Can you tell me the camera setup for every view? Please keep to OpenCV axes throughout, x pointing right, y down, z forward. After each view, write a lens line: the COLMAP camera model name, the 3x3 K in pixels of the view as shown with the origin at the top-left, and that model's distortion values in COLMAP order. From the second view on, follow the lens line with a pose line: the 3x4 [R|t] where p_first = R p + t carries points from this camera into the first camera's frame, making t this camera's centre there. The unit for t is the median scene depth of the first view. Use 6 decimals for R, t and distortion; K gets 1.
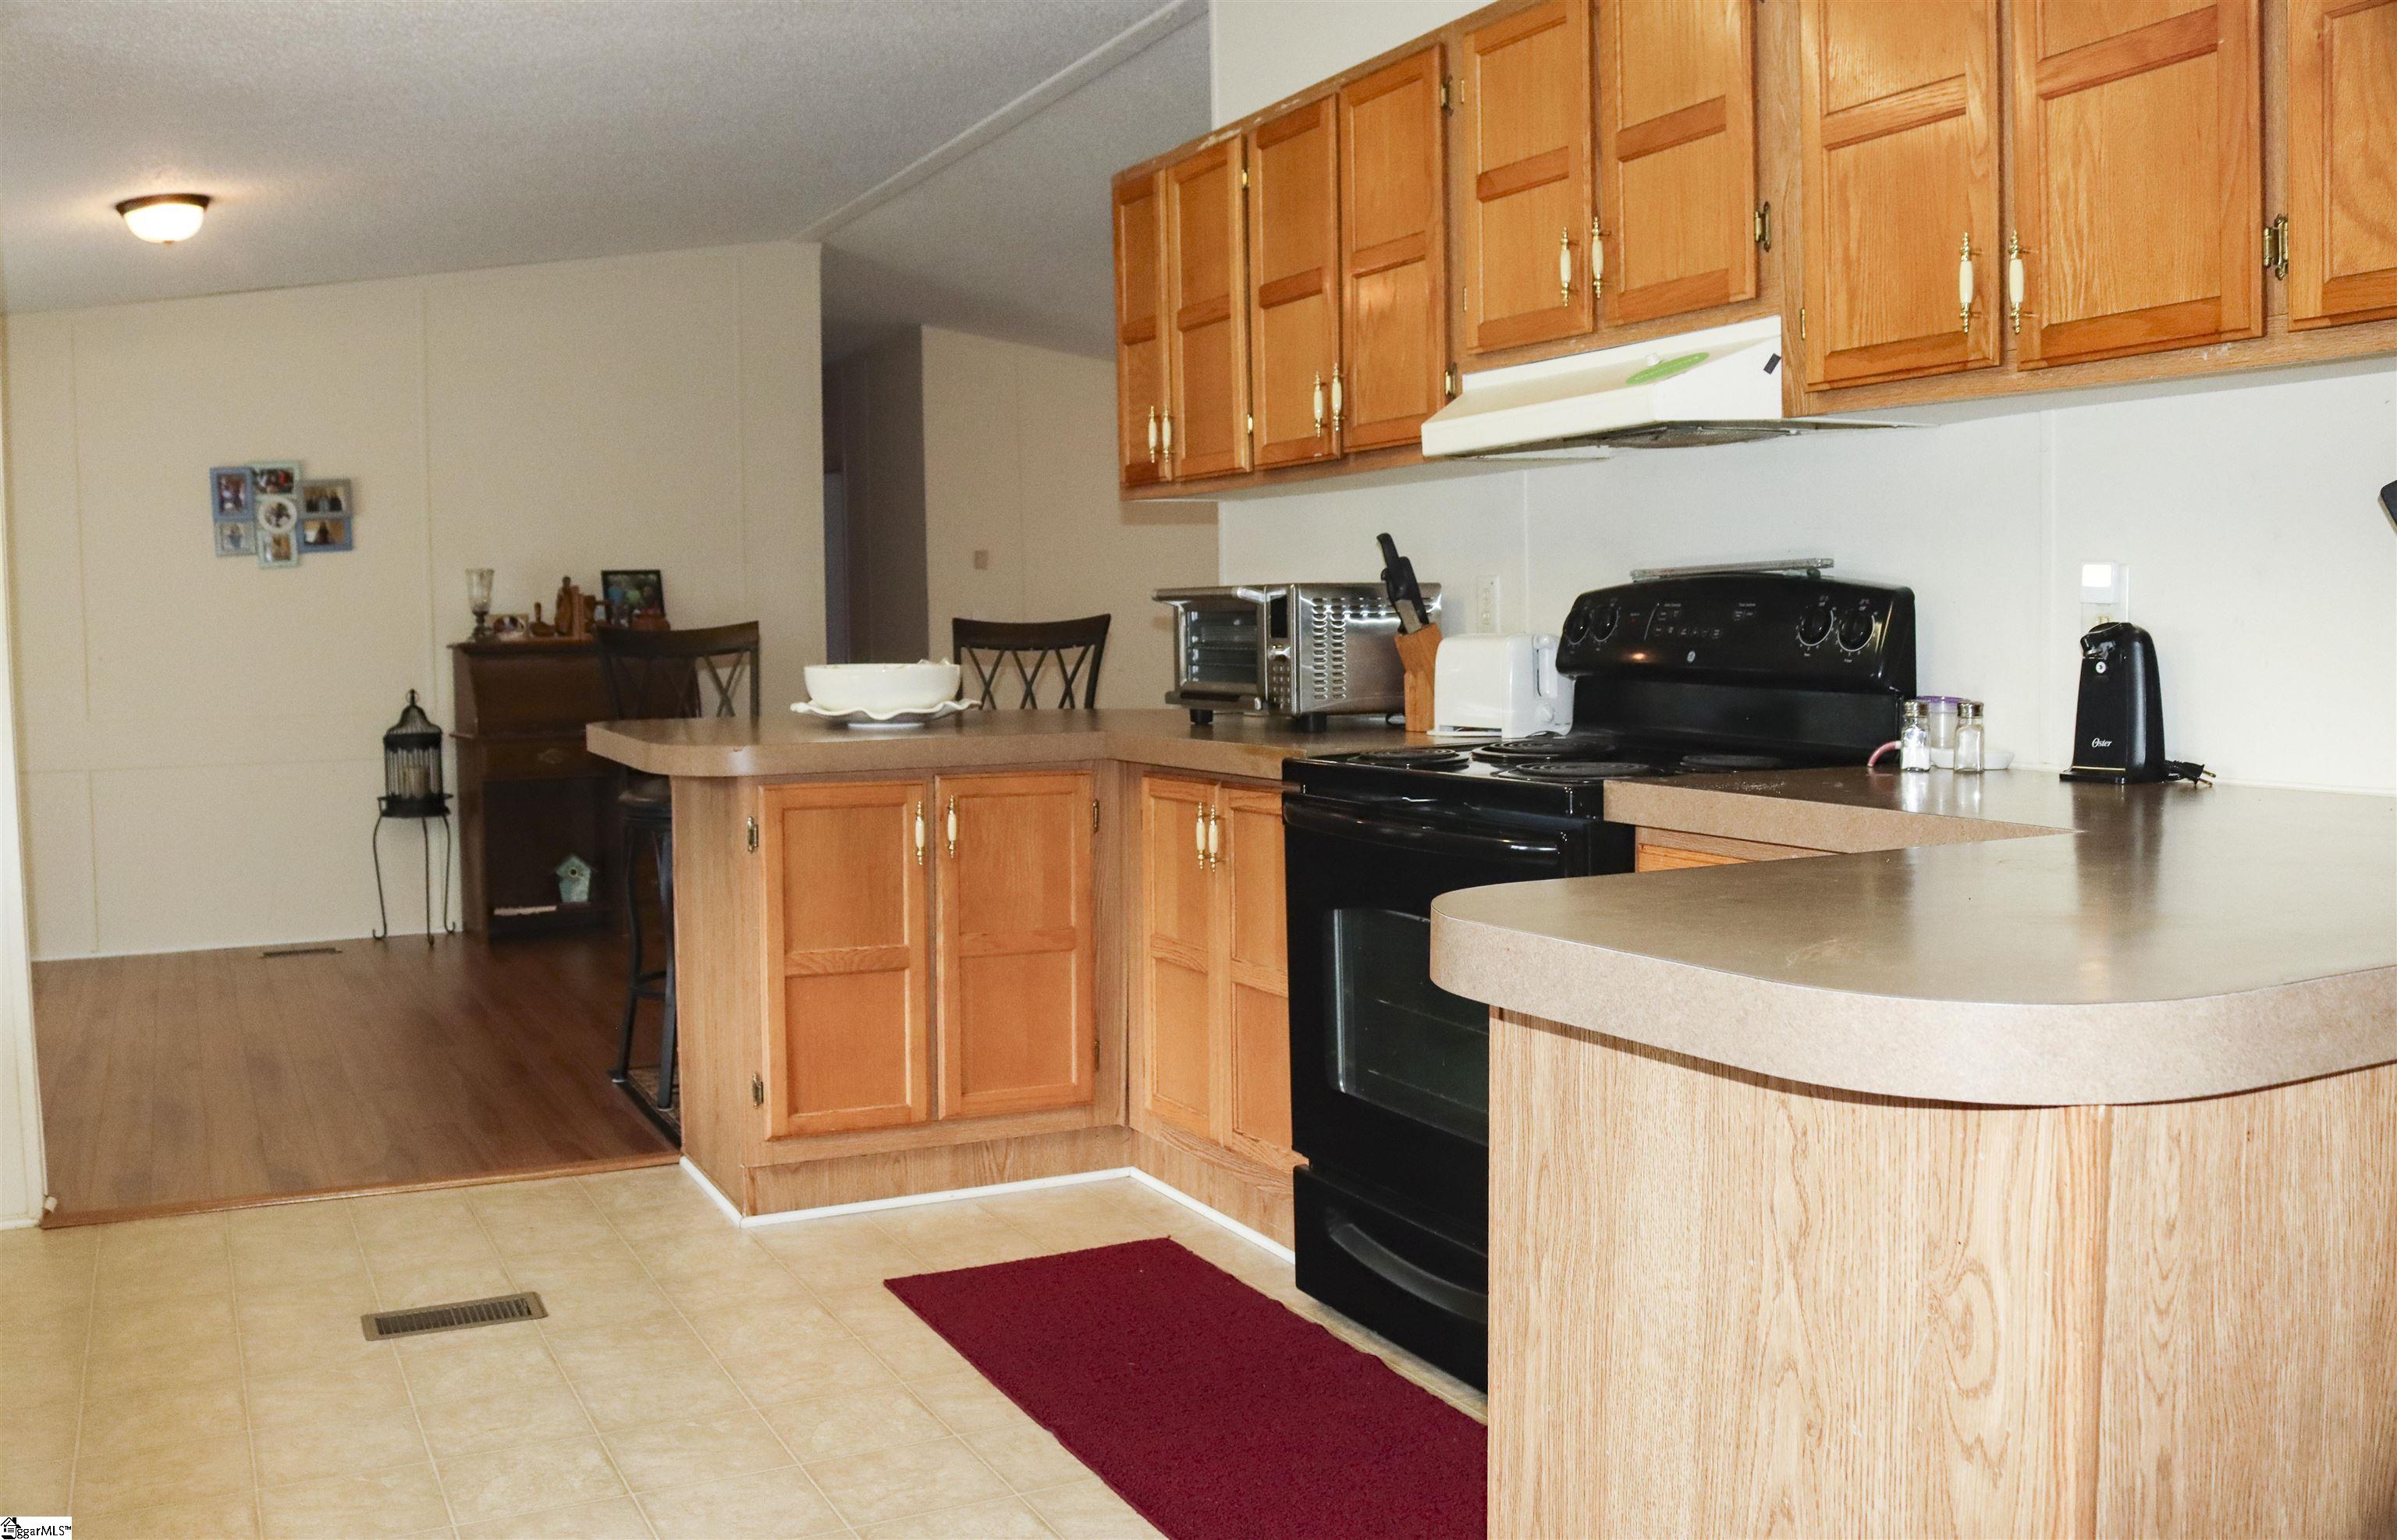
lens RADIAL K [[2118.9, 0, 1199.1], [0, 2118.9, 770.0], [0, 0, 1]] dist [-0.143019, 0.104412]
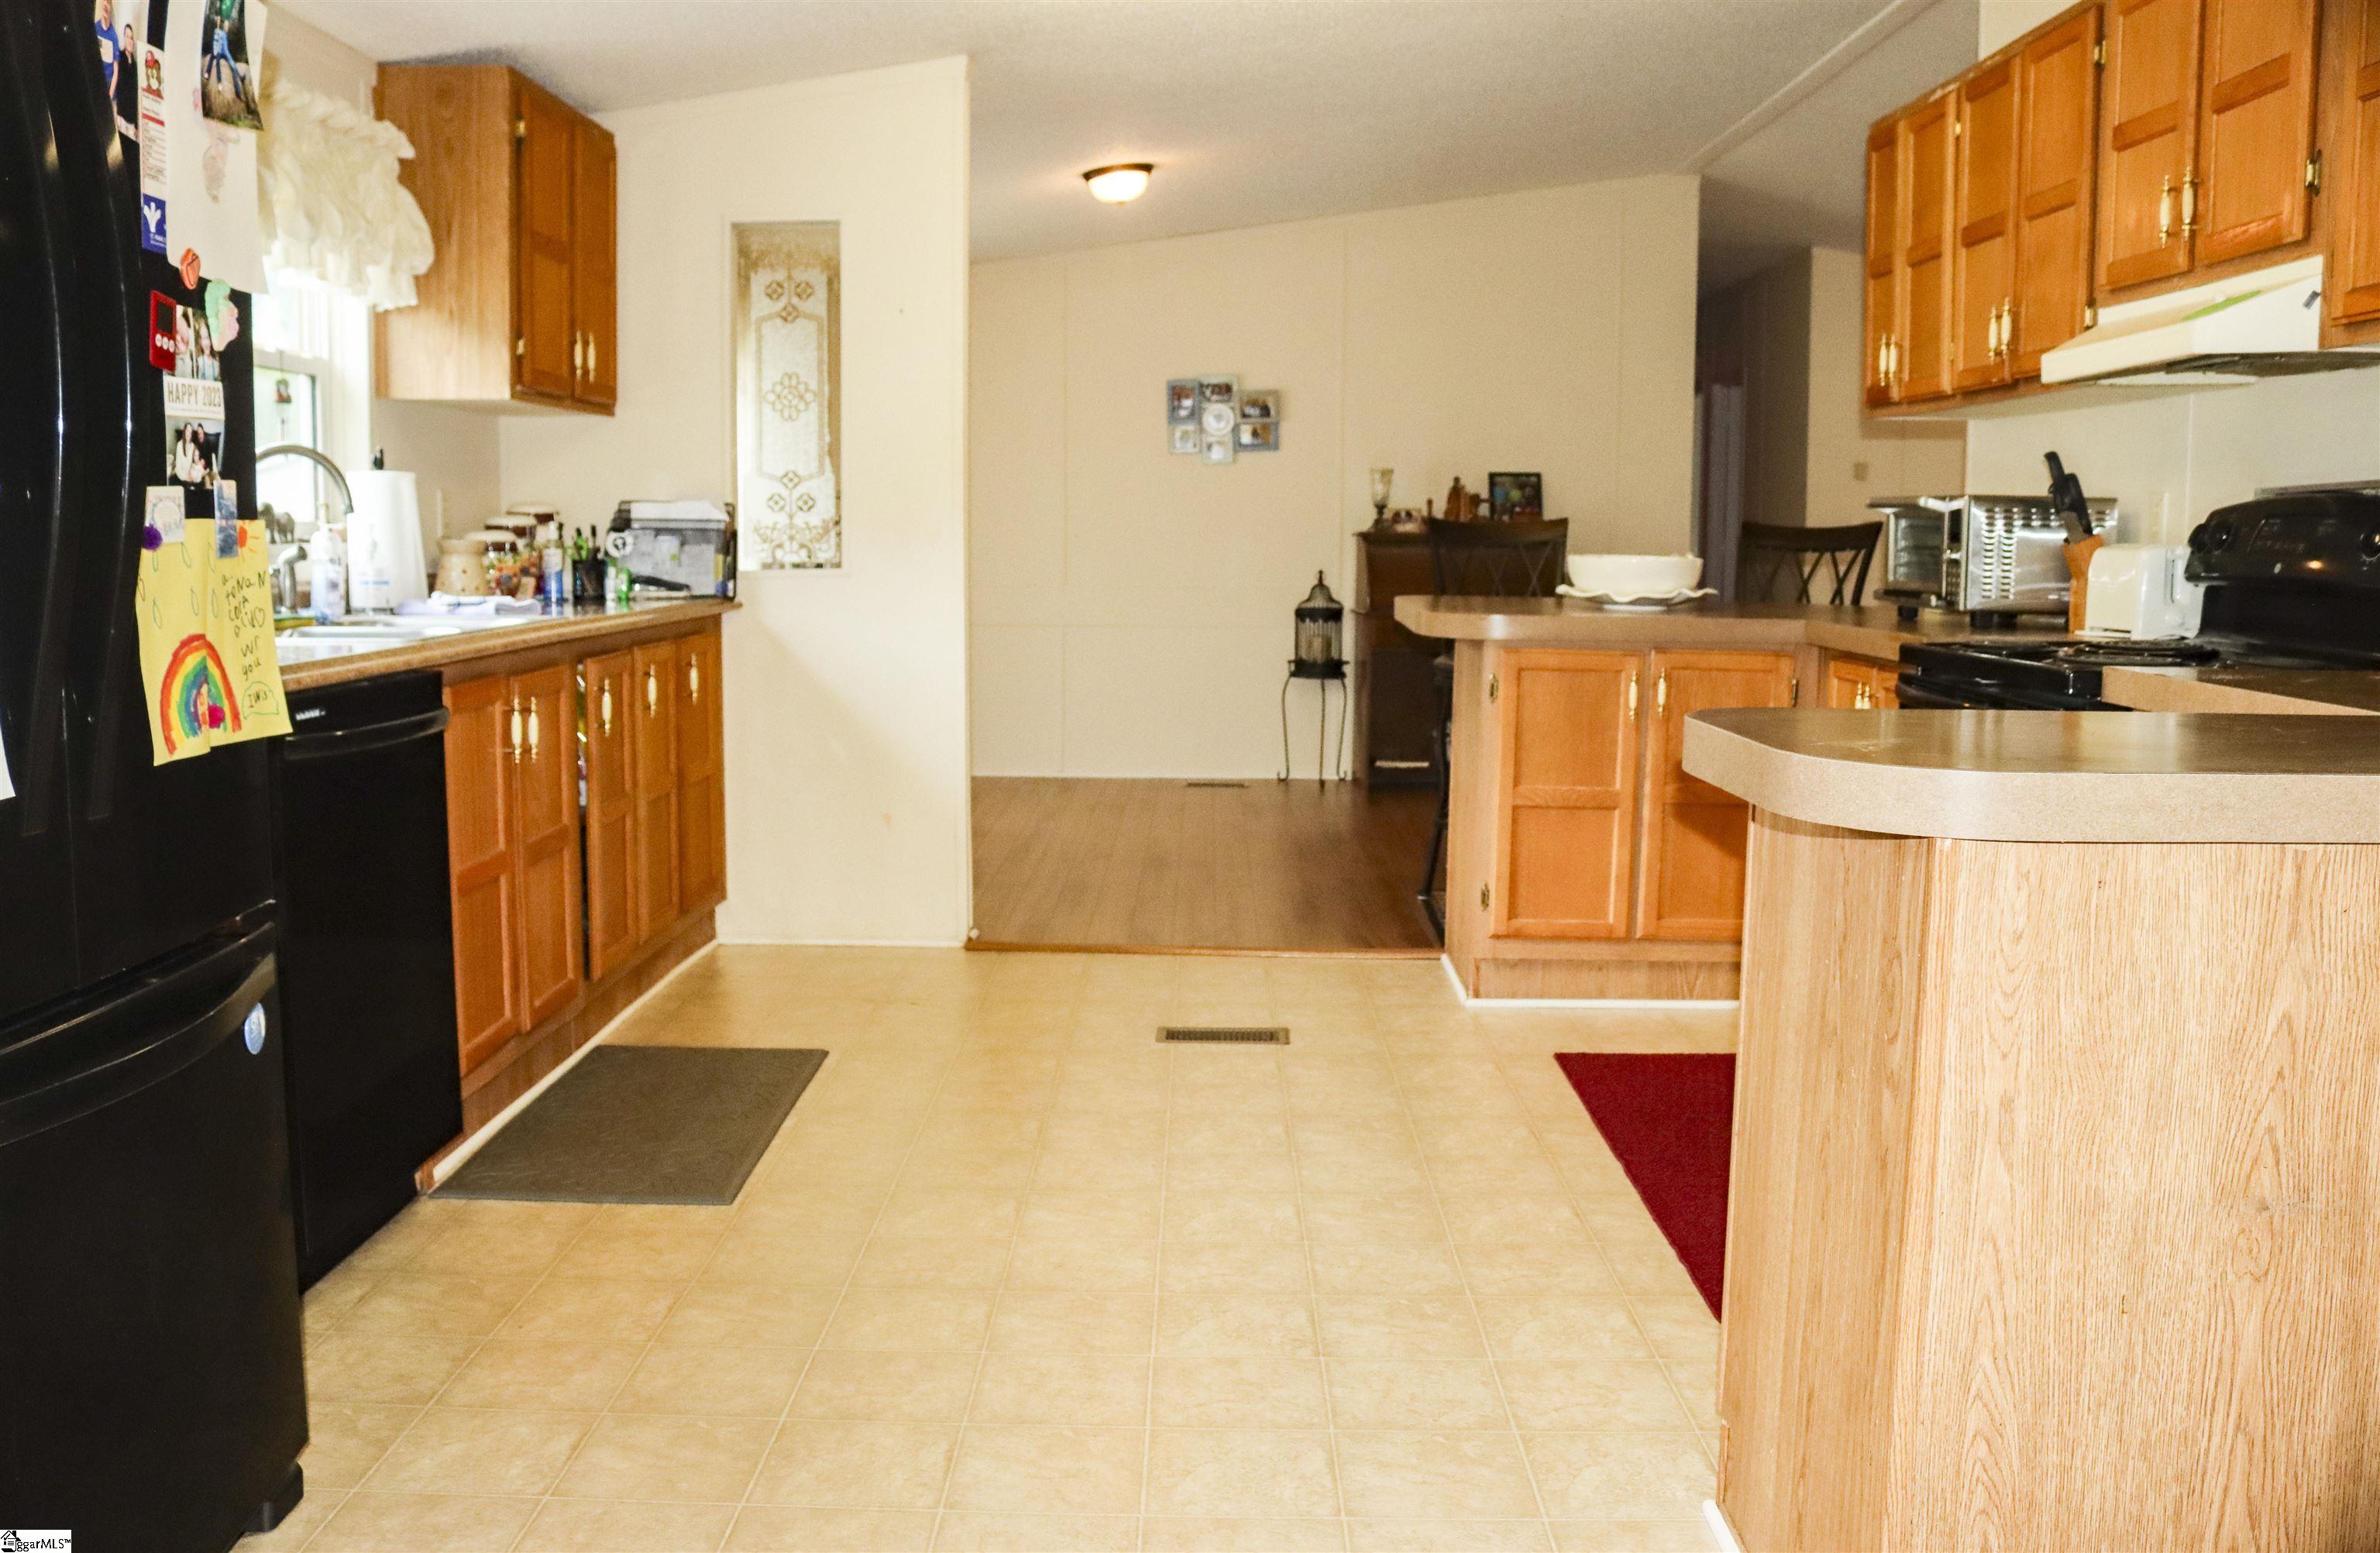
lens RADIAL K [[2103.8, 0, 1192.9], [0, 2103.8, 785.8], [0, 0, 1]] dist [-0.143019, 0.104412]
pose [[0.888898, 0.076426, -0.451685, 0.180560], [-0.052491, 0.996484, 0.065308, 0.015870], [0.455087, -0.034343, 0.889784, -0.163909]]
